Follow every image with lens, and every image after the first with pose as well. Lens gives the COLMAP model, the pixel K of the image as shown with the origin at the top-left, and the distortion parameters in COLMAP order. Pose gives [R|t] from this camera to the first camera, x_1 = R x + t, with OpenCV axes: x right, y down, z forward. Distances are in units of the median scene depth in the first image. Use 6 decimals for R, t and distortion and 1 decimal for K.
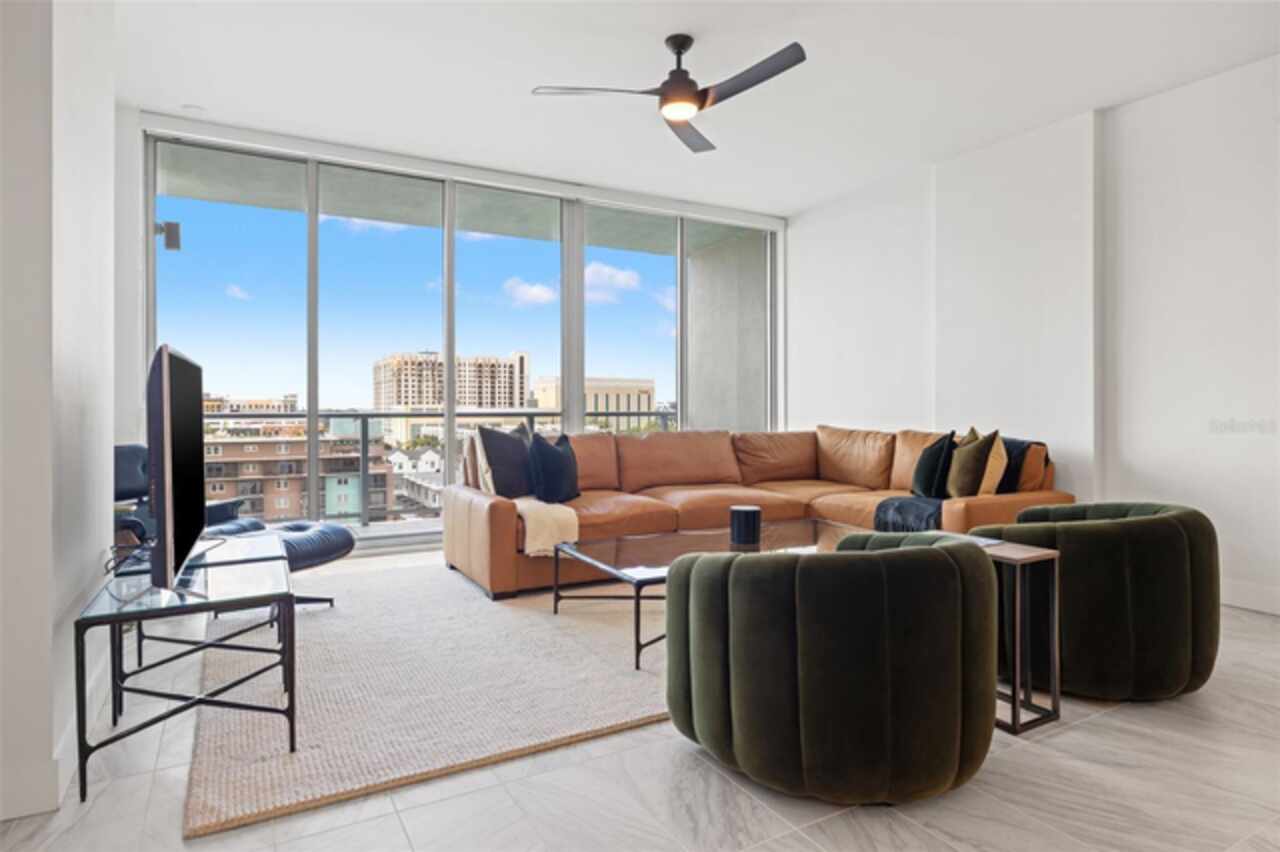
lens RADIAL K [[721.1, 0, 642.8], [0, 721.1, 422.9], [0, 0, 1]] dist [0.000858, -0.001357]
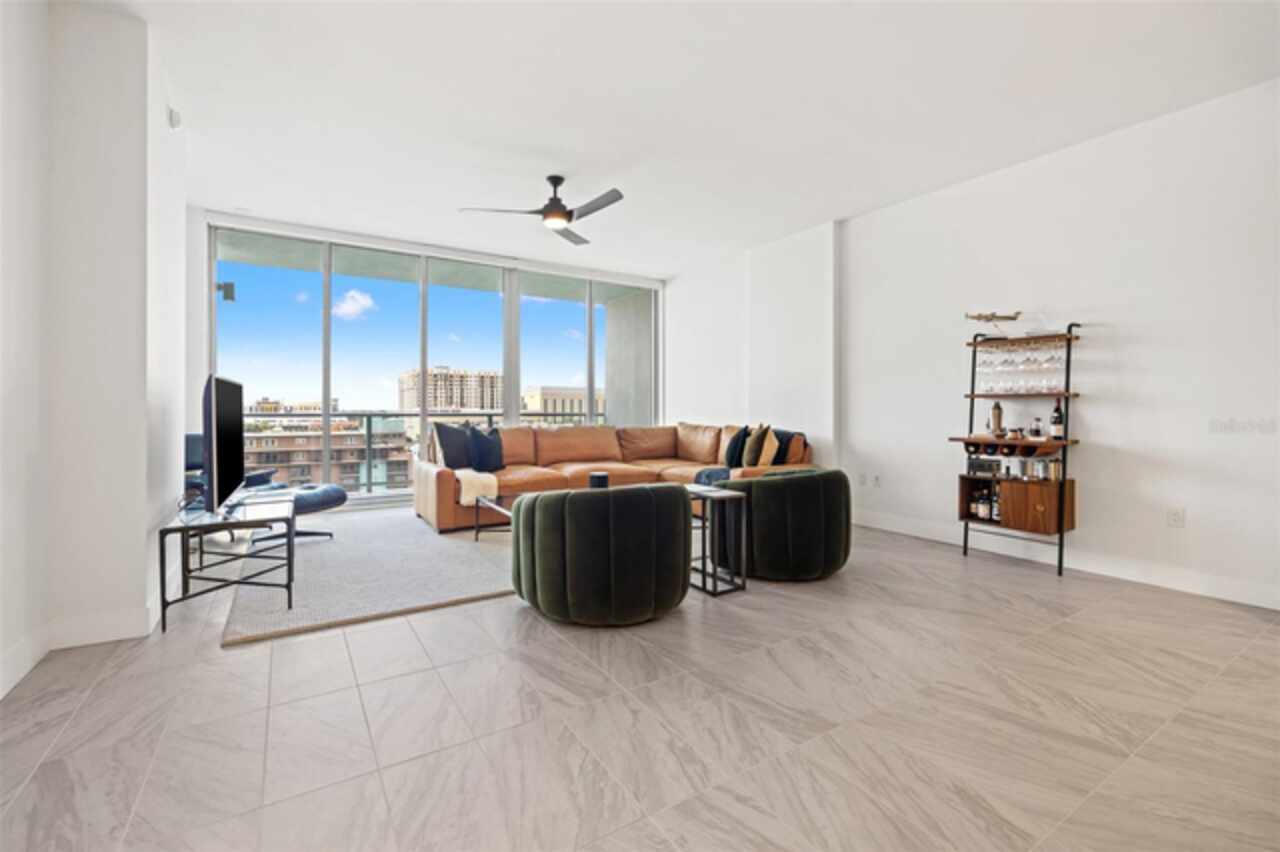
lens RADIAL K [[551.7, 0, 636.0], [0, 551.7, 421.5], [0, 0, 1]] dist [0.002159, 0.000920]
pose [[0.998972, -0.000224, 0.045328, 0.152847], [0.000192, 1.000000, 0.000691, 0.001661], [-0.045328, -0.000682, 0.998972, -0.195735]]
